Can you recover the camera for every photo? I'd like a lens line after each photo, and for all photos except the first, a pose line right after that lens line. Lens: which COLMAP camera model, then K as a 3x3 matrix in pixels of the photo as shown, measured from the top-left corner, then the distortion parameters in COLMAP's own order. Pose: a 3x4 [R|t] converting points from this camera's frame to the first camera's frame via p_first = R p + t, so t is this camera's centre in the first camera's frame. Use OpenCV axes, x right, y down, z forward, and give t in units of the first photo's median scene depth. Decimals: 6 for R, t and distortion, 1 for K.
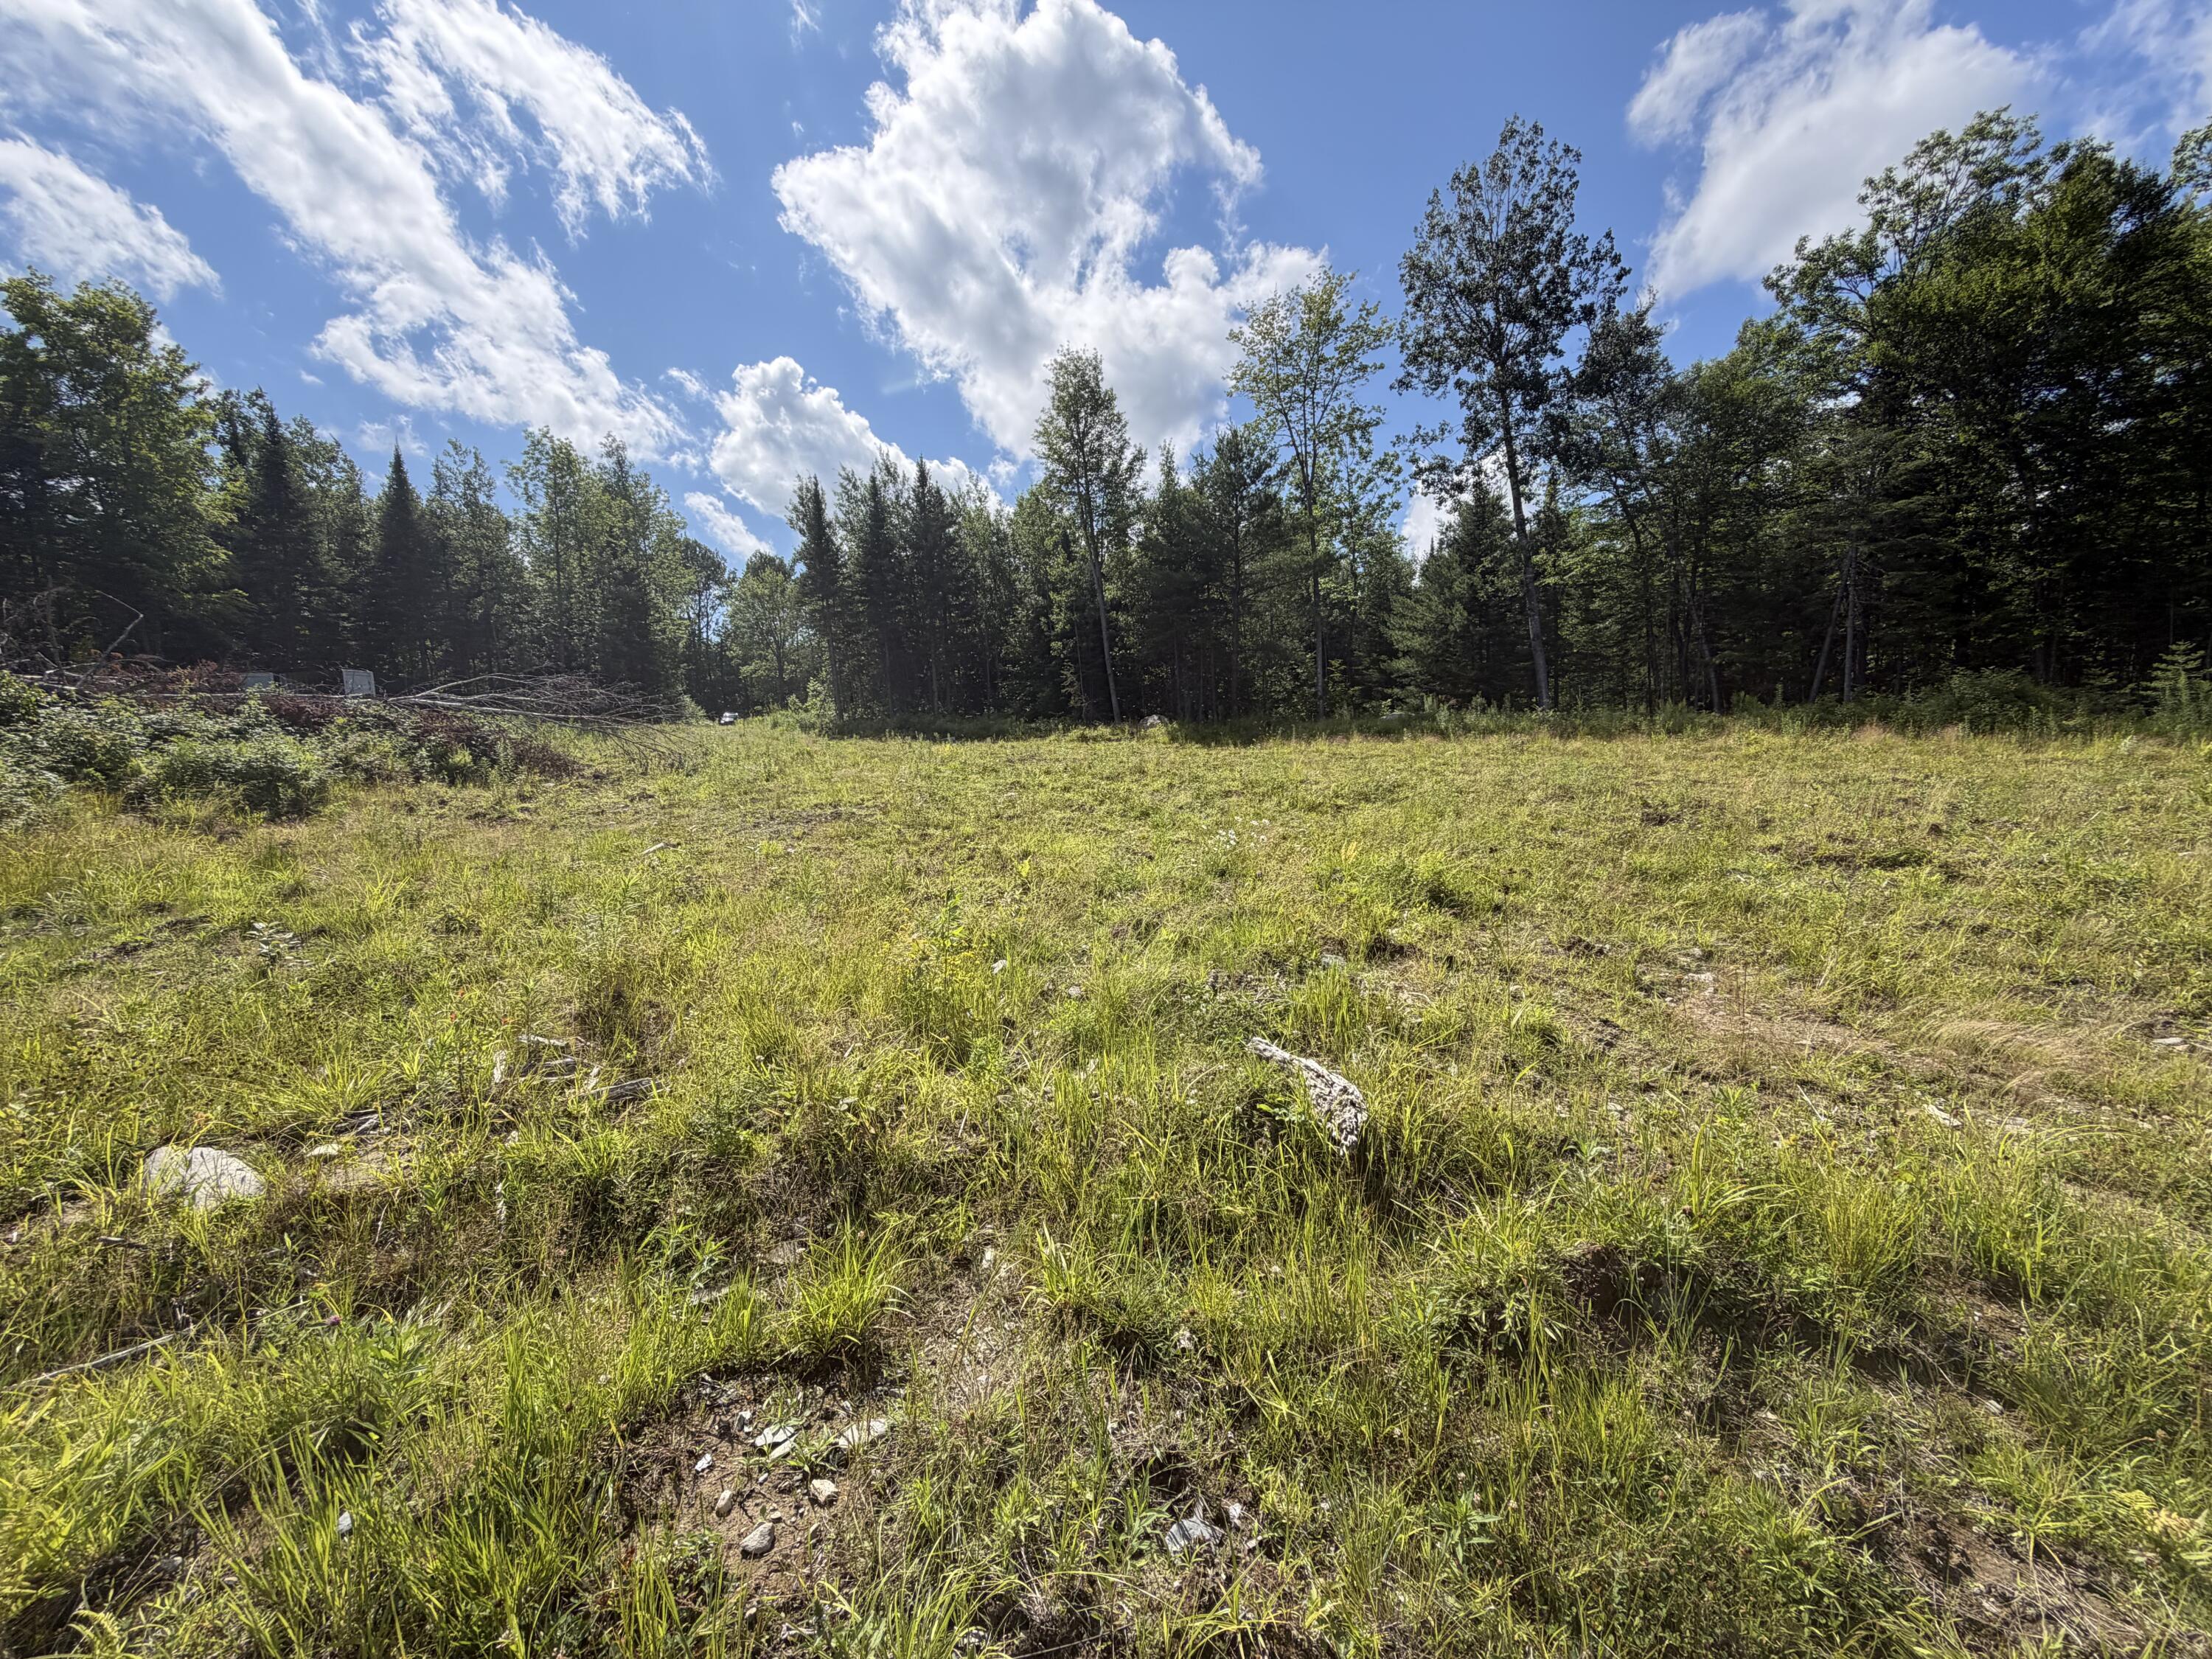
lens RADIAL K [[867.1, 0, 1106.7], [0, 867.1, 828.1], [0, 0, 1]] dist [-0.005989, 0.000508]
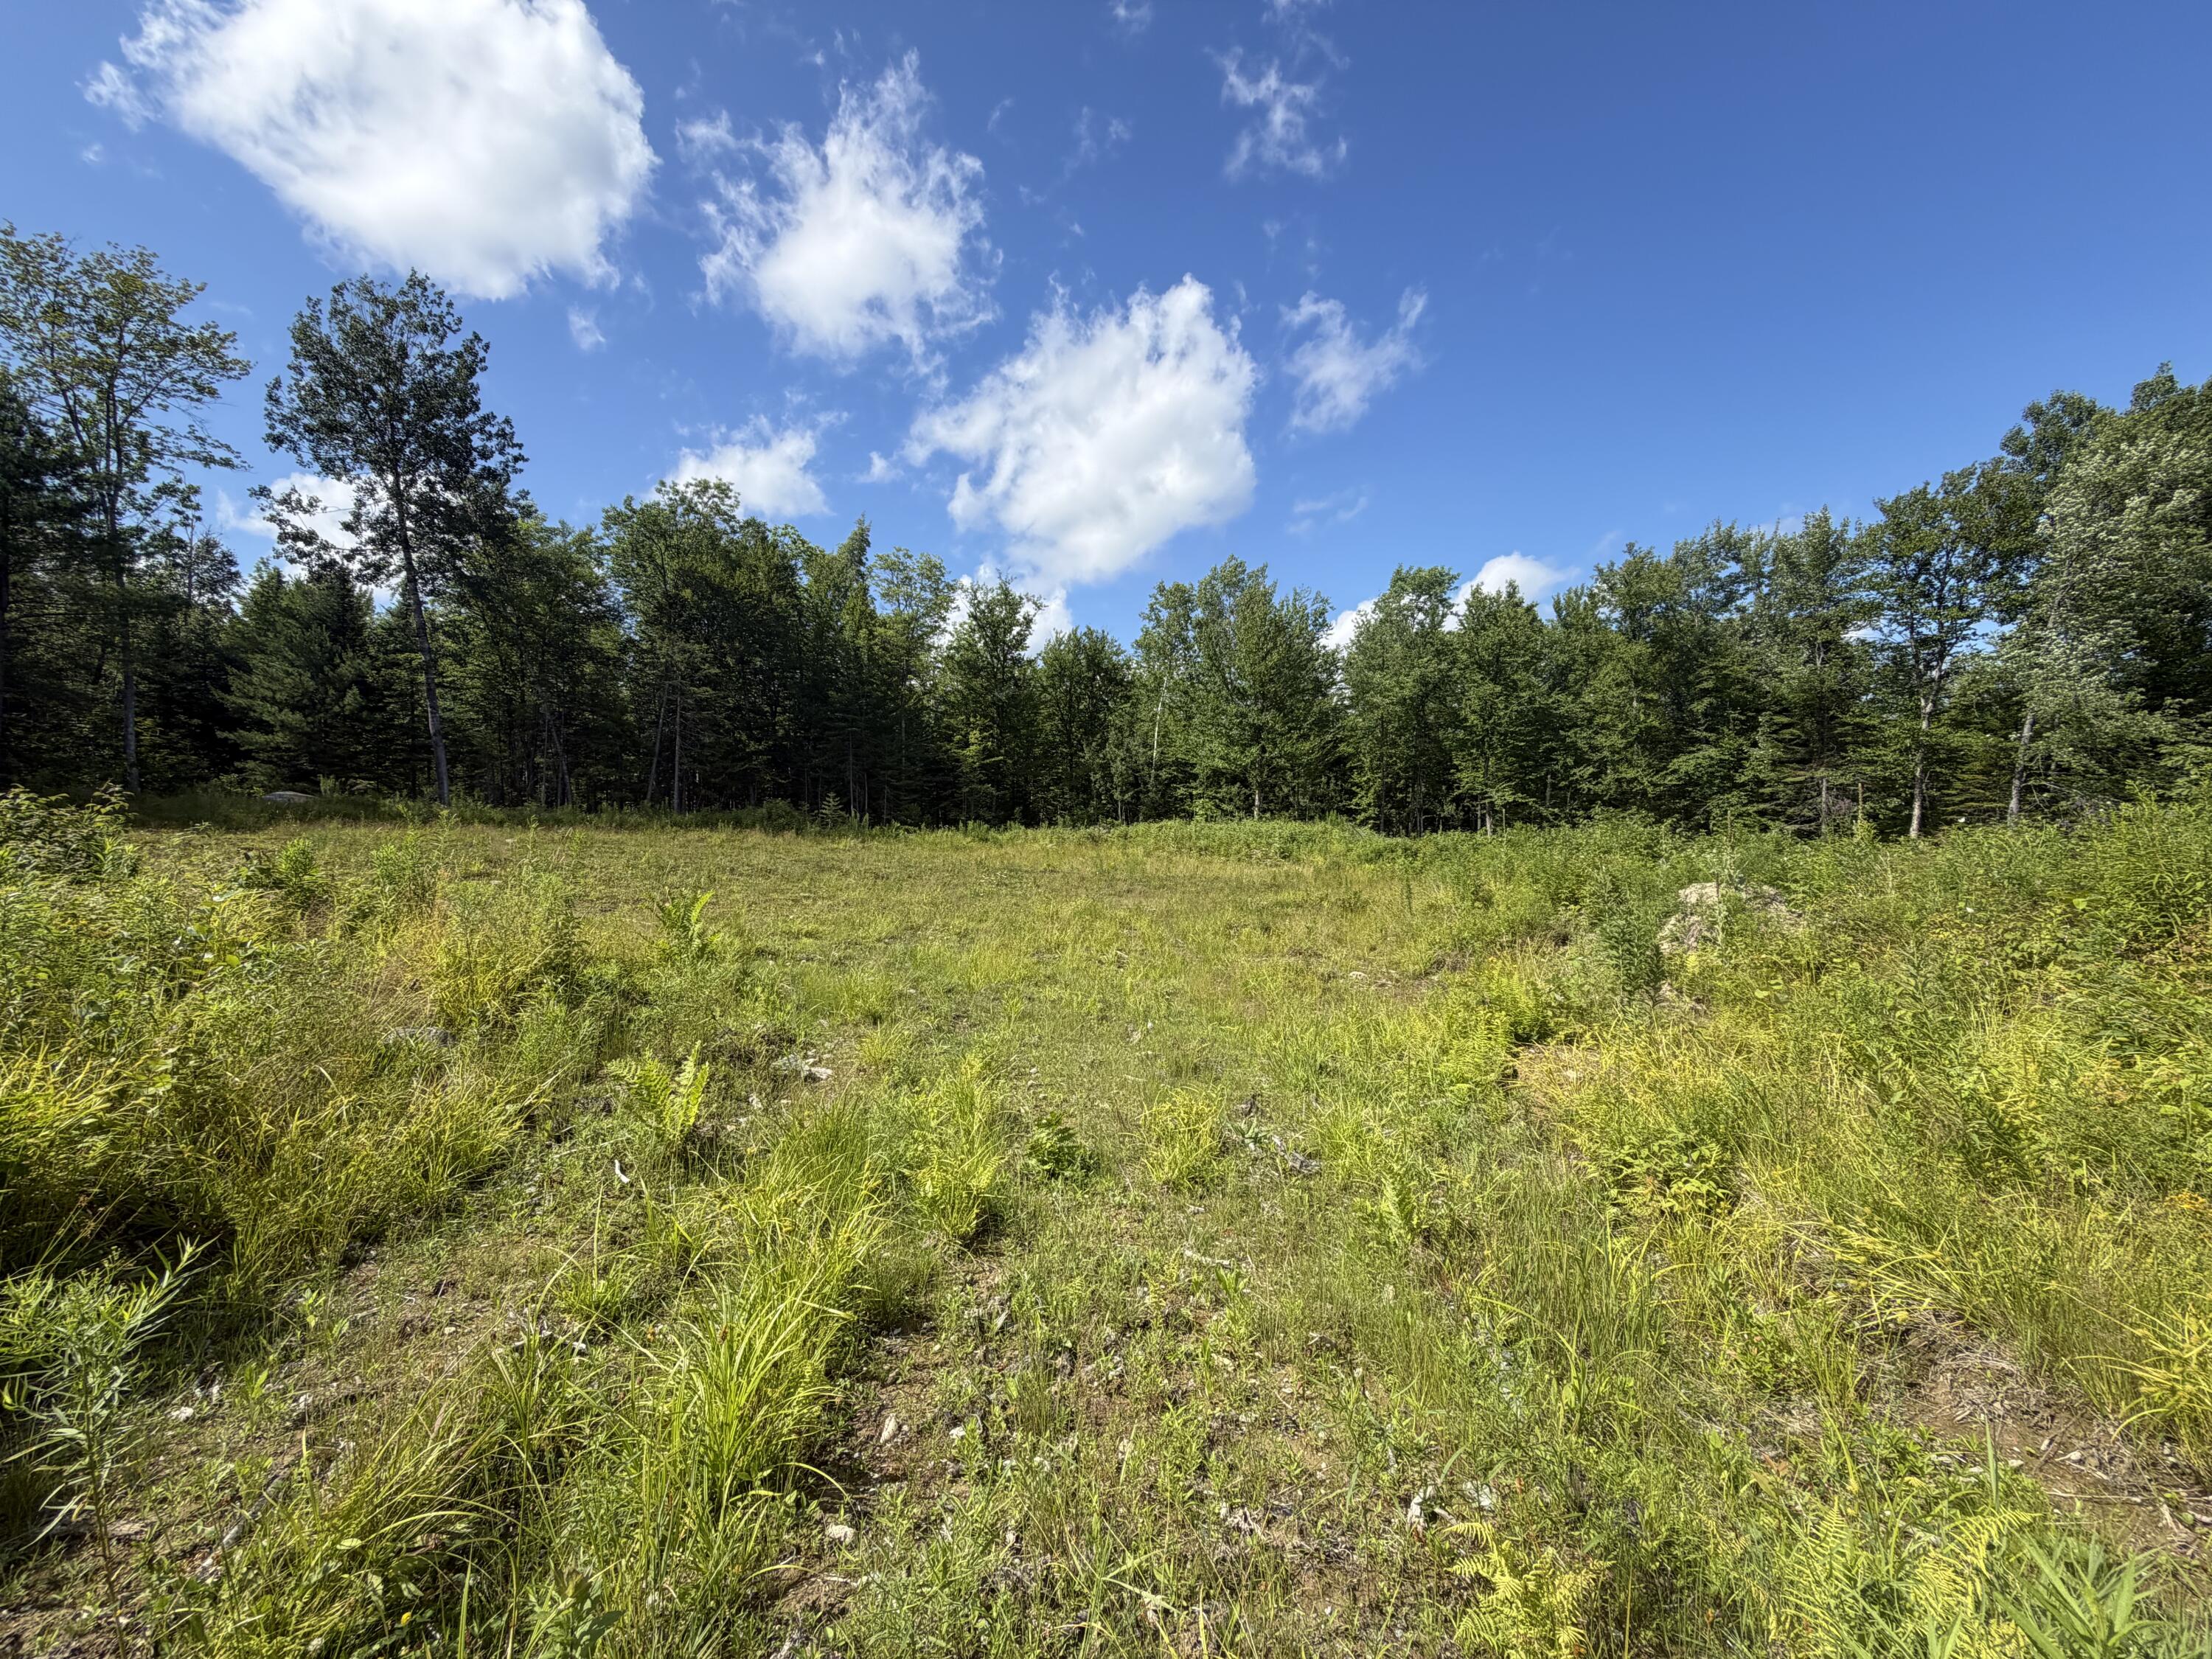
lens RADIAL K [[867.1, 0, 1105.9], [0, 867.1, 838.4], [0, 0, 1]] dist [-0.005989, 0.000508]
pose [[0.136370, 0.005488, 0.990643, -0.845635], [0.070575, 0.997390, -0.015241, -0.028842], [-0.988141, 0.071993, 0.135626, 0.060413]]
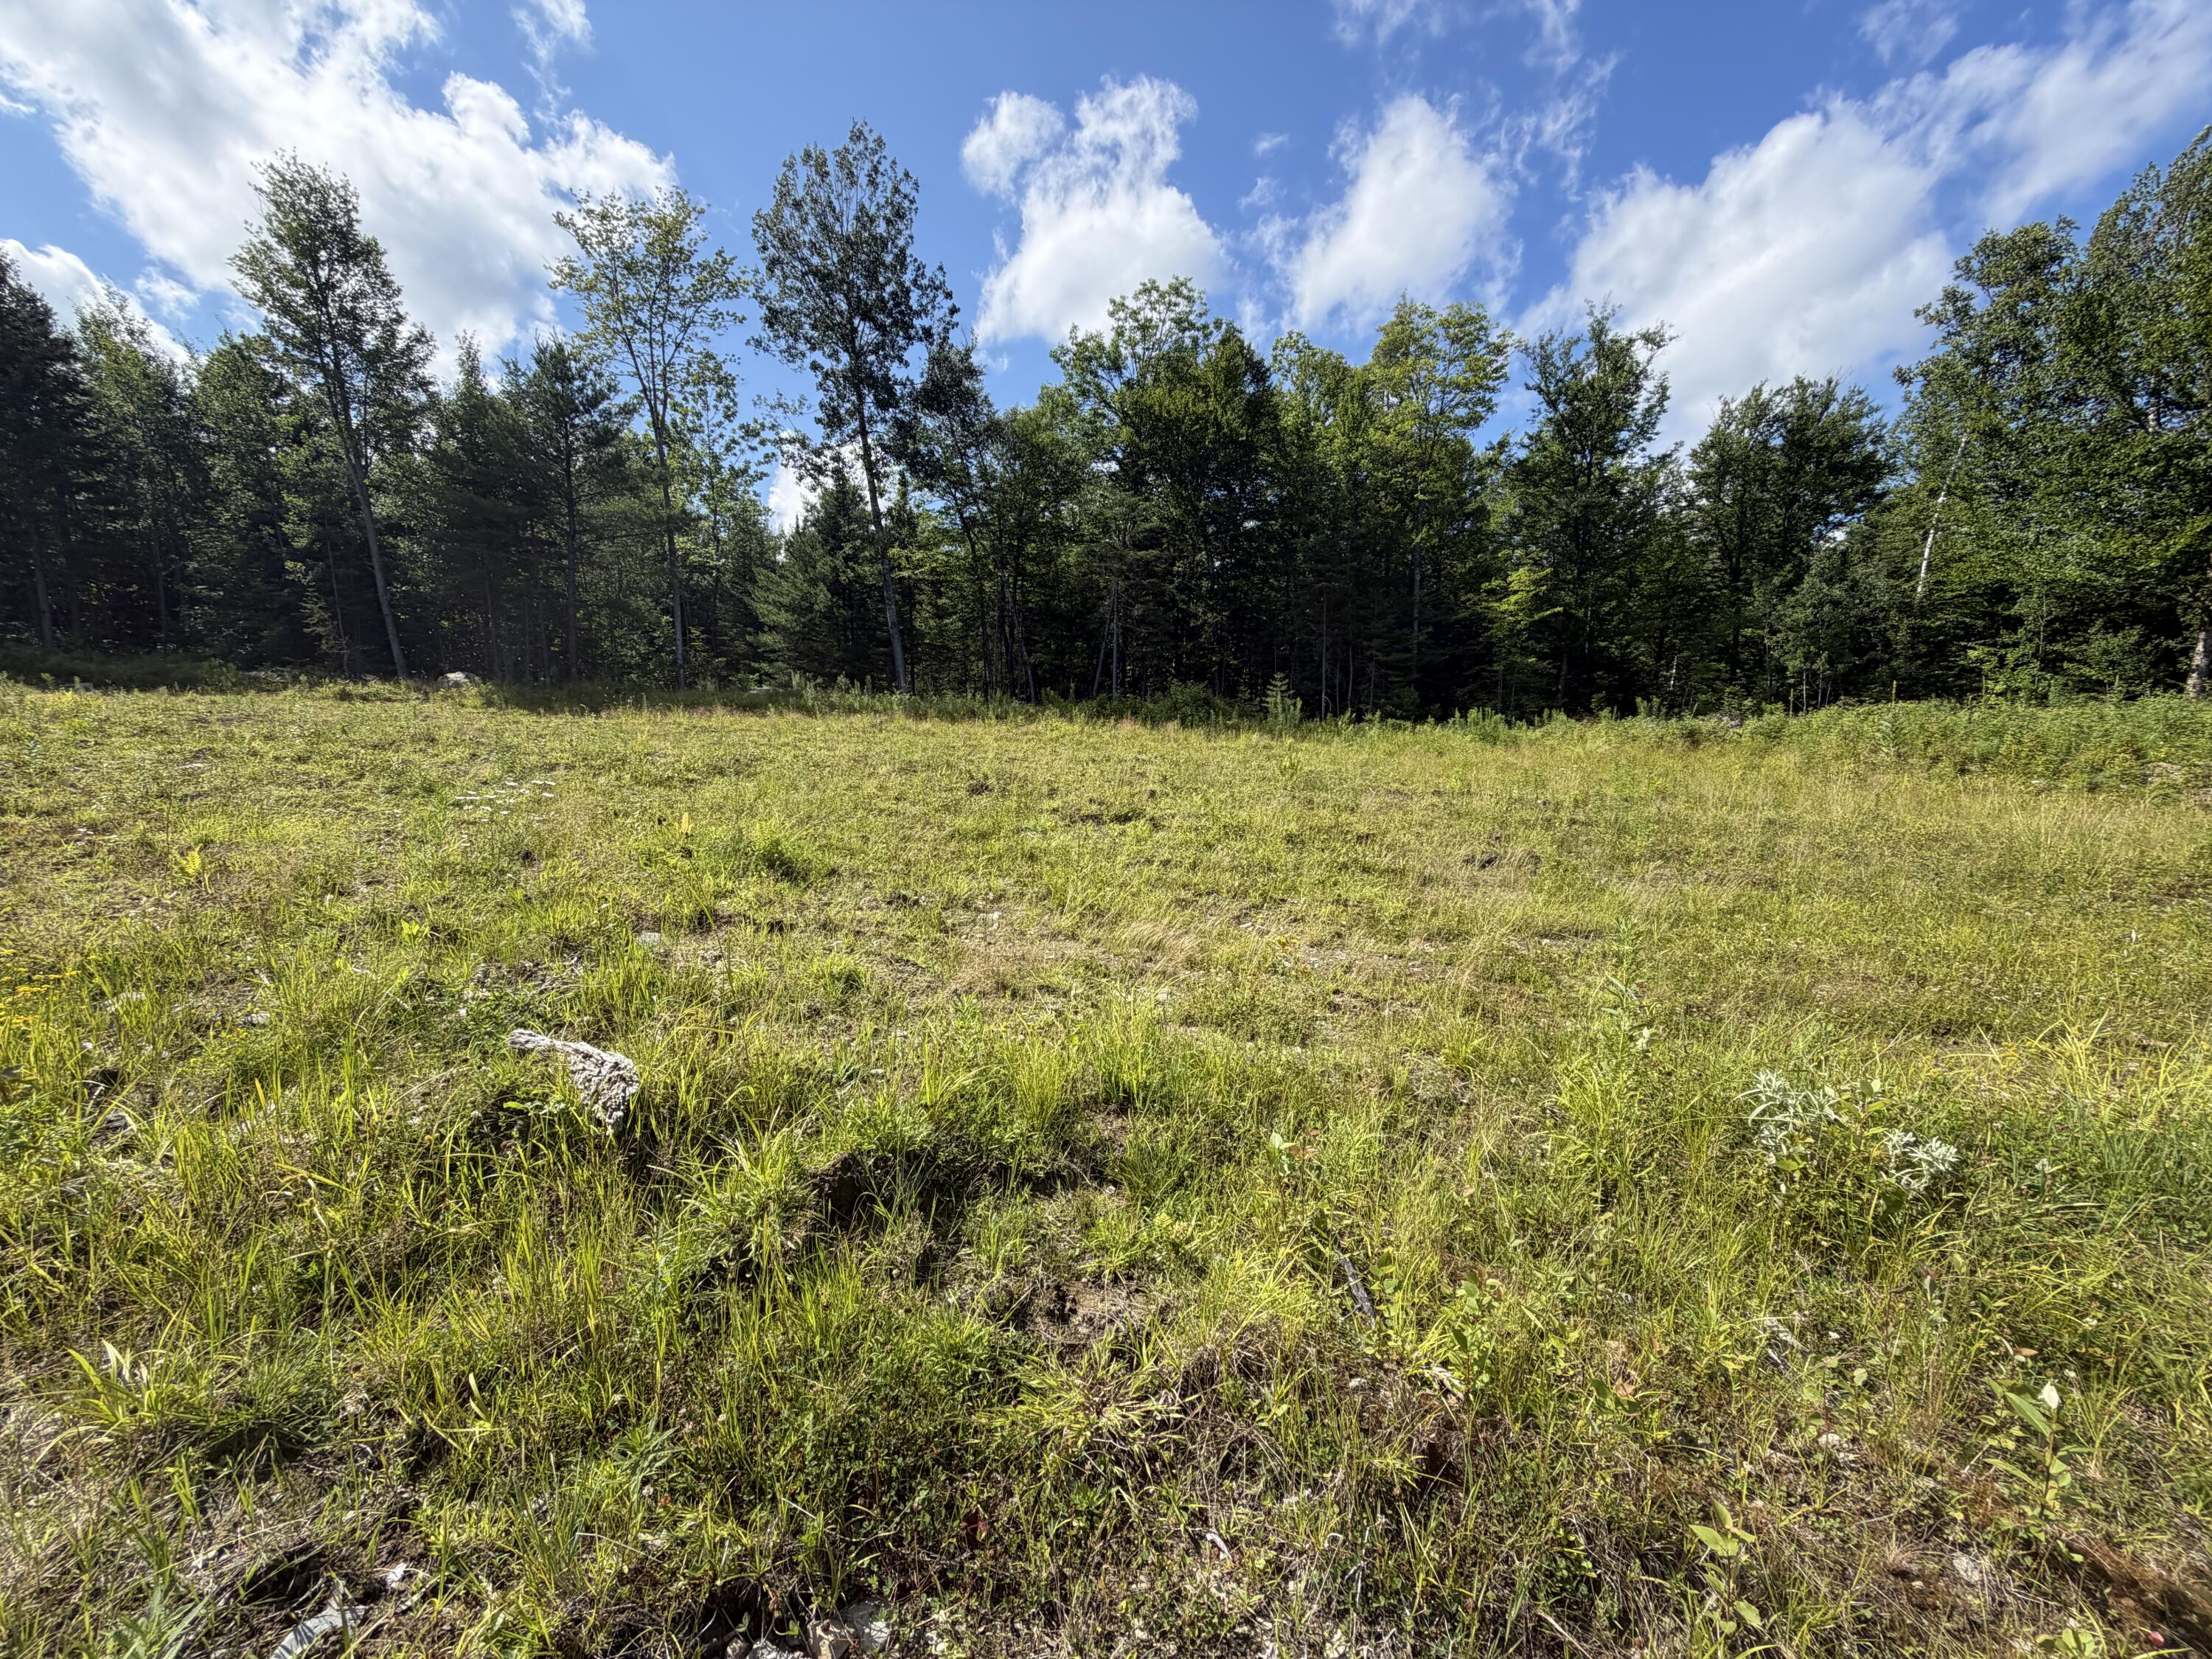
lens RADIAL K [[867.1, 0, 1105.3], [0, 867.1, 825.8], [0, 0, 1]] dist [-0.005989, 0.000508]
pose [[0.774848, -0.034973, 0.631179, 0.022435], [0.021195, 0.999344, 0.029354, 0.006030], [-0.631792, -0.009368, 0.775082, -0.010453]]
